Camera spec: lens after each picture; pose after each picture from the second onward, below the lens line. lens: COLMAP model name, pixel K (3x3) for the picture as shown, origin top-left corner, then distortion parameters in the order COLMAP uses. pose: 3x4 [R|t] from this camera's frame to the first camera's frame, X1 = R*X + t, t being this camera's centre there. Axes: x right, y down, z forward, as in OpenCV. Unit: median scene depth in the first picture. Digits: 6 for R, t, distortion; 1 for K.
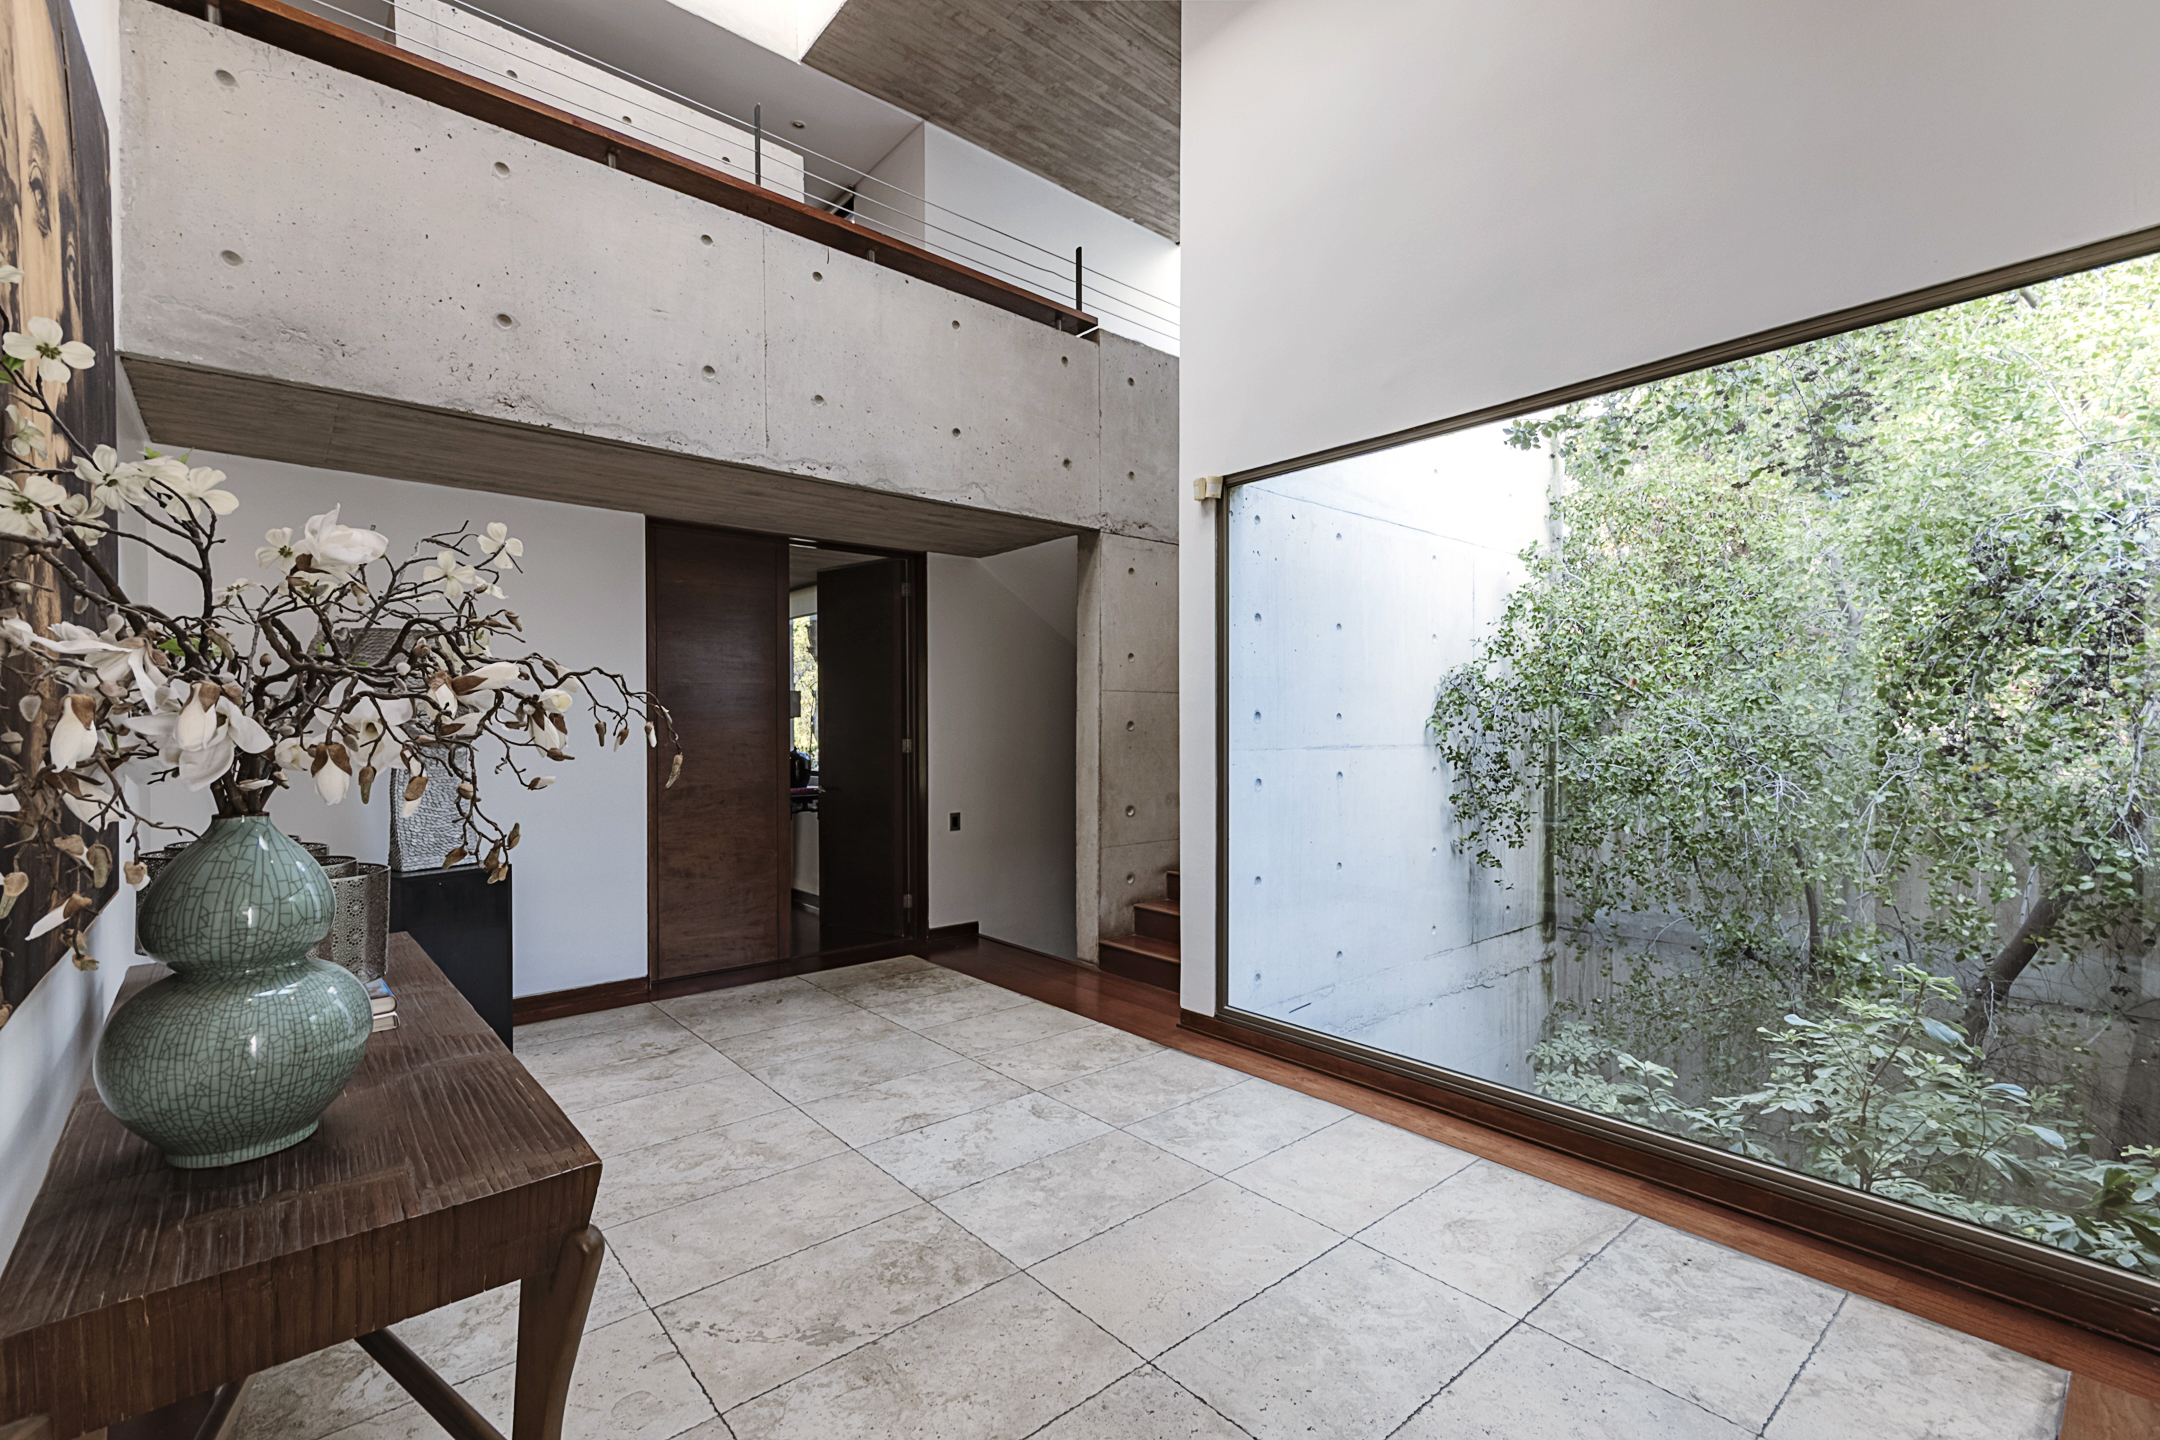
lens RADIAL K [[942.8, 0, 1077.6], [0, 942.8, 731.3], [0, 0, 1]] dist [0.010855, -0.000100]
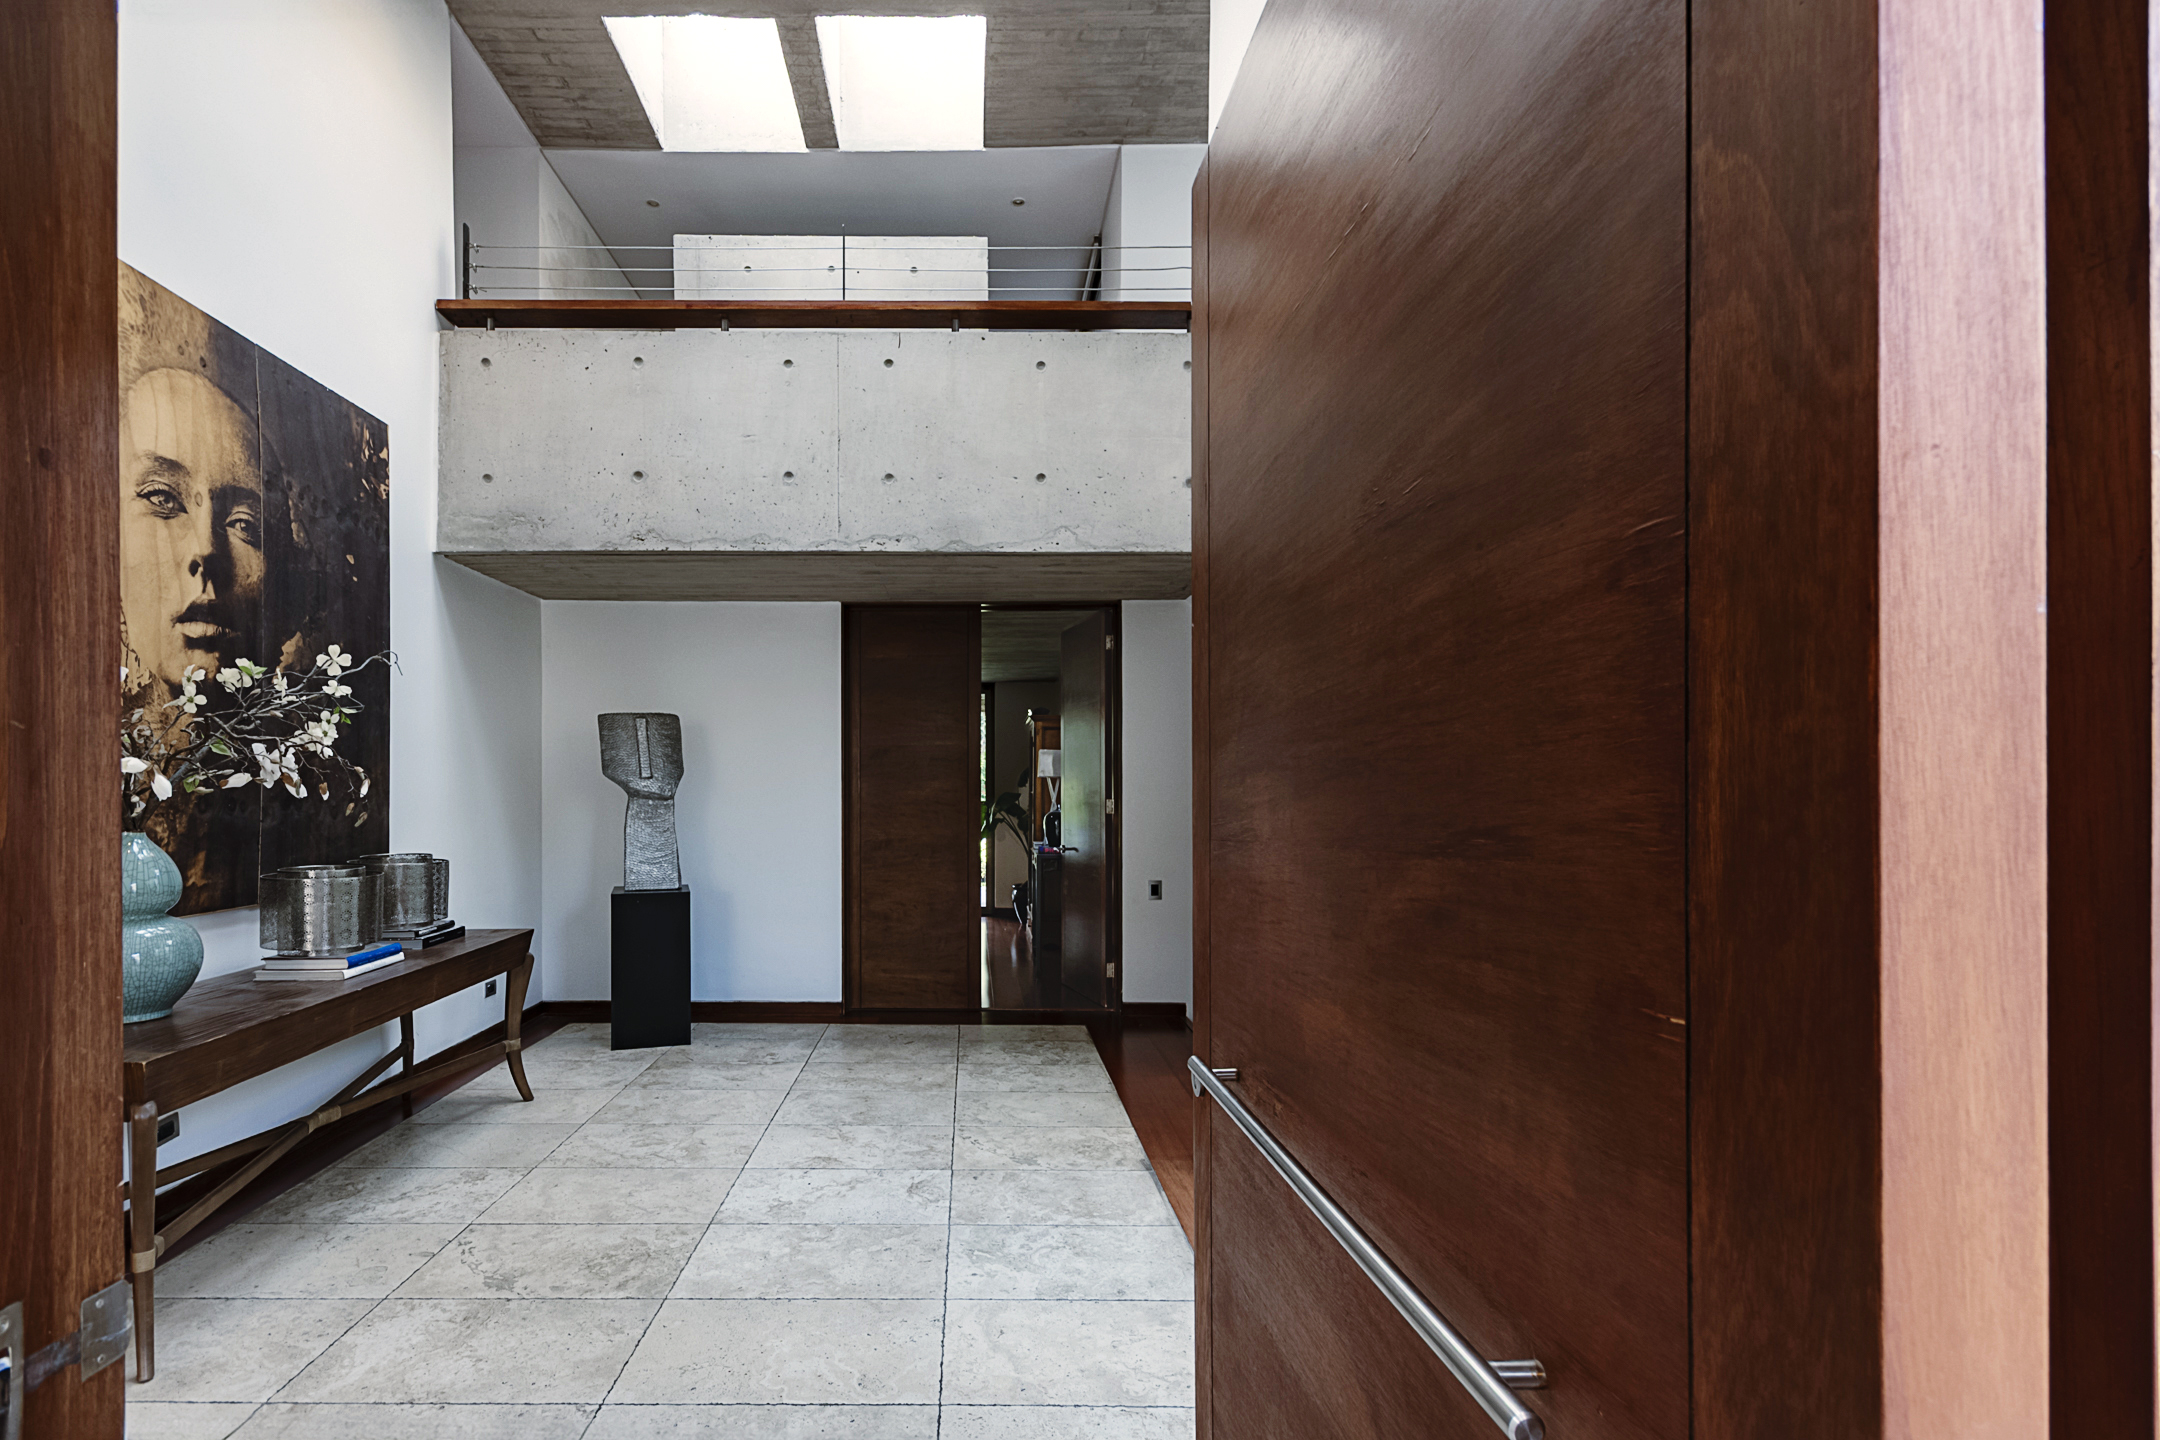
lens RADIAL K [[1030.2, 0, 1080.4], [0, 1030.2, 785.6], [0, 0, 1]] dist [0.007369, 0.000979]
pose [[0.751411, -0.000306, -0.659835, 0.669205], [-0.005651, 0.999960, -0.006899, 0.002595], [0.659811, 0.008913, 0.751379, 0.278315]]
